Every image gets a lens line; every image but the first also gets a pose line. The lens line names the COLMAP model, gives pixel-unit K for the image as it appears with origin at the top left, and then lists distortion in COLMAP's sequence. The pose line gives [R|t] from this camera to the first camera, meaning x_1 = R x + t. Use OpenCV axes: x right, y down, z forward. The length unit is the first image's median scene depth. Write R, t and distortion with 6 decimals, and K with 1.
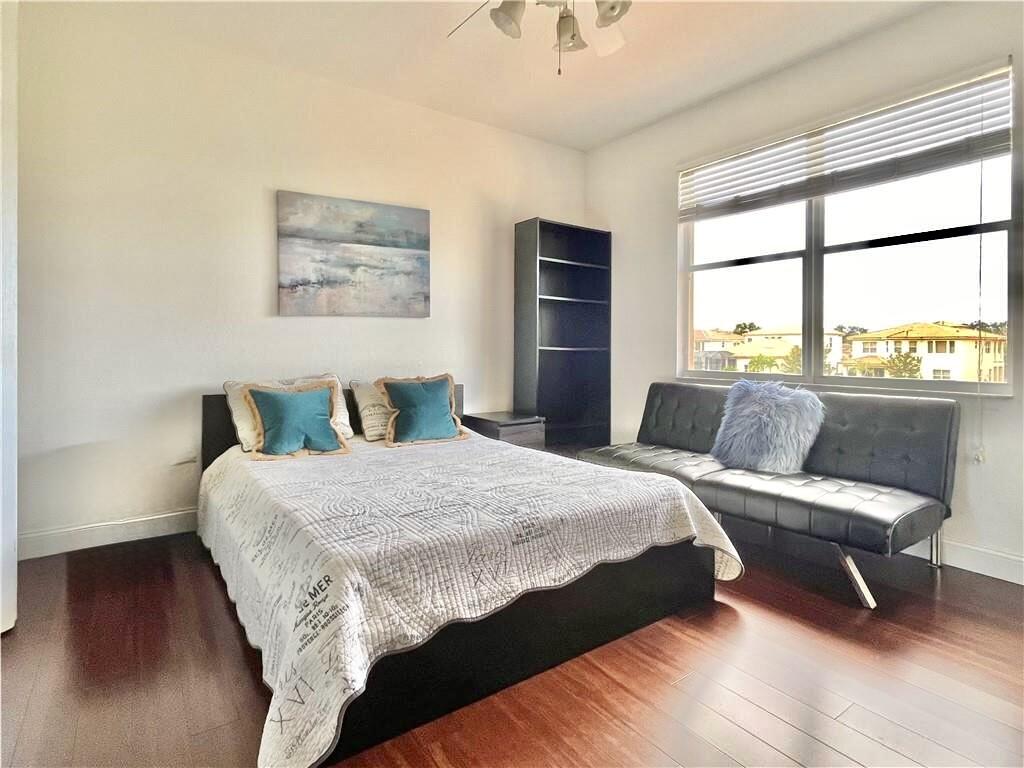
lens RADIAL K [[540.4, 0, 500.3], [0, 540.4, 347.2], [0, 0, 1]] dist [-0.006863, -0.000398]
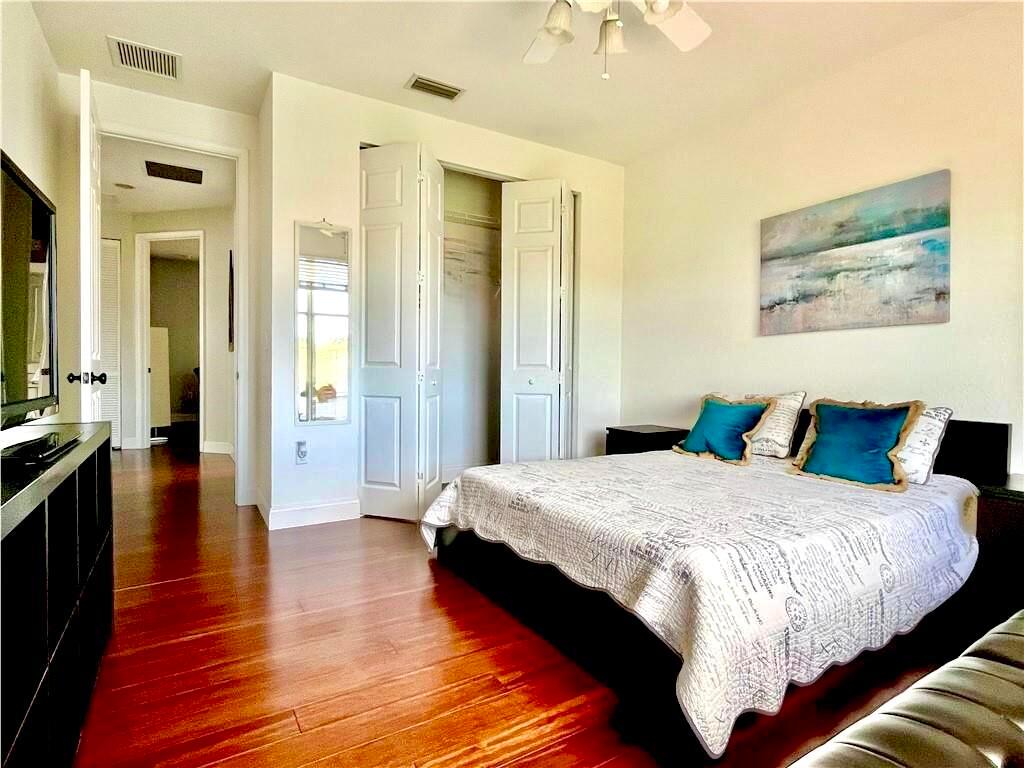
lens RADIAL K [[540.4, 0, 512.6], [0, 540.4, 380.4], [0, 0, 1]] dist [-0.006863, -0.000398]
pose [[-0.051163, 0.020122, -0.998488, 0.655923], [-0.010172, 0.999735, 0.020668, 0.013184], [0.998639, 0.011214, -0.050945, 0.522337]]
